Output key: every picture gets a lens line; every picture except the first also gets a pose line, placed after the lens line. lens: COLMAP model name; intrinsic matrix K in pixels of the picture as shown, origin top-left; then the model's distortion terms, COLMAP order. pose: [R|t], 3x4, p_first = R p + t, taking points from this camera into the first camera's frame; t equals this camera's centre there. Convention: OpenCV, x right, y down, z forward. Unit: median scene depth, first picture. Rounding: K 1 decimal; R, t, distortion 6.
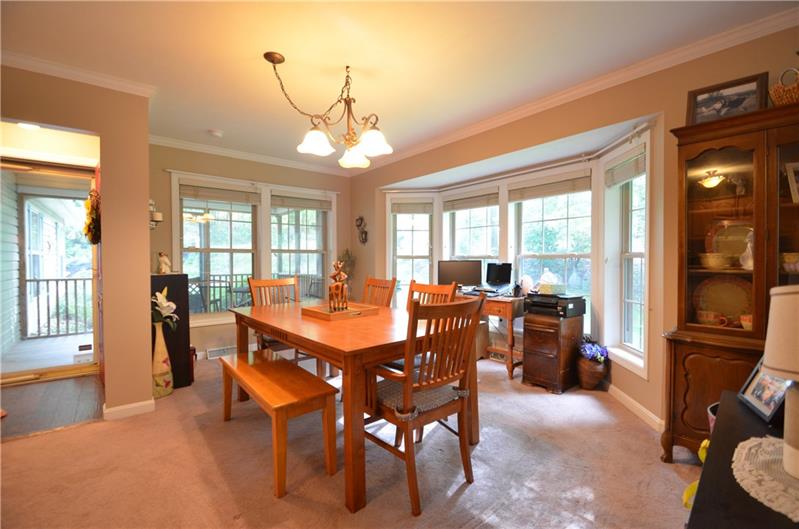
lens RADIAL K [[351.3, 0, 403.8], [0, 351.3, 265.5], [0, 0, 1]] dist [0.021218, -0.020358]
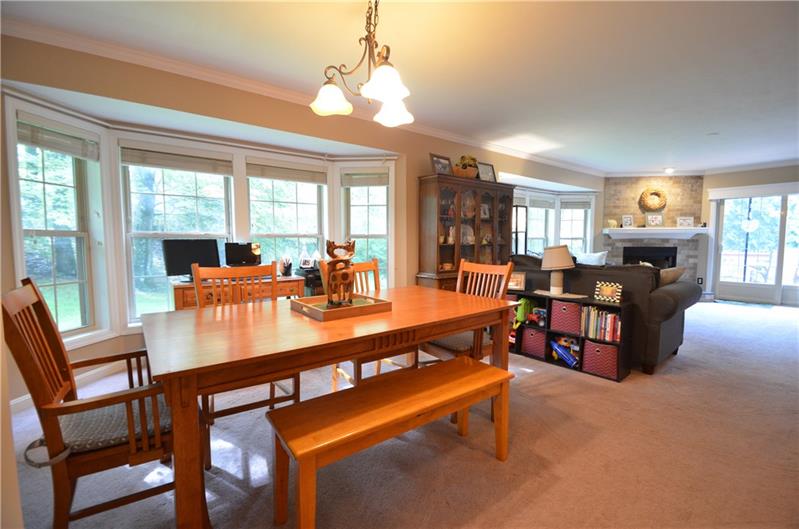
lens RADIAL K [[351.3, 0, 403.8], [0, 351.3, 265.5], [0, 0, 1]] dist [0.021218, -0.020358]
pose [[0.041350, -0.070156, 0.996679, -0.760263], [0.014173, 0.997473, 0.069624, -0.006628], [-0.999044, 0.011246, 0.042240, 0.686663]]
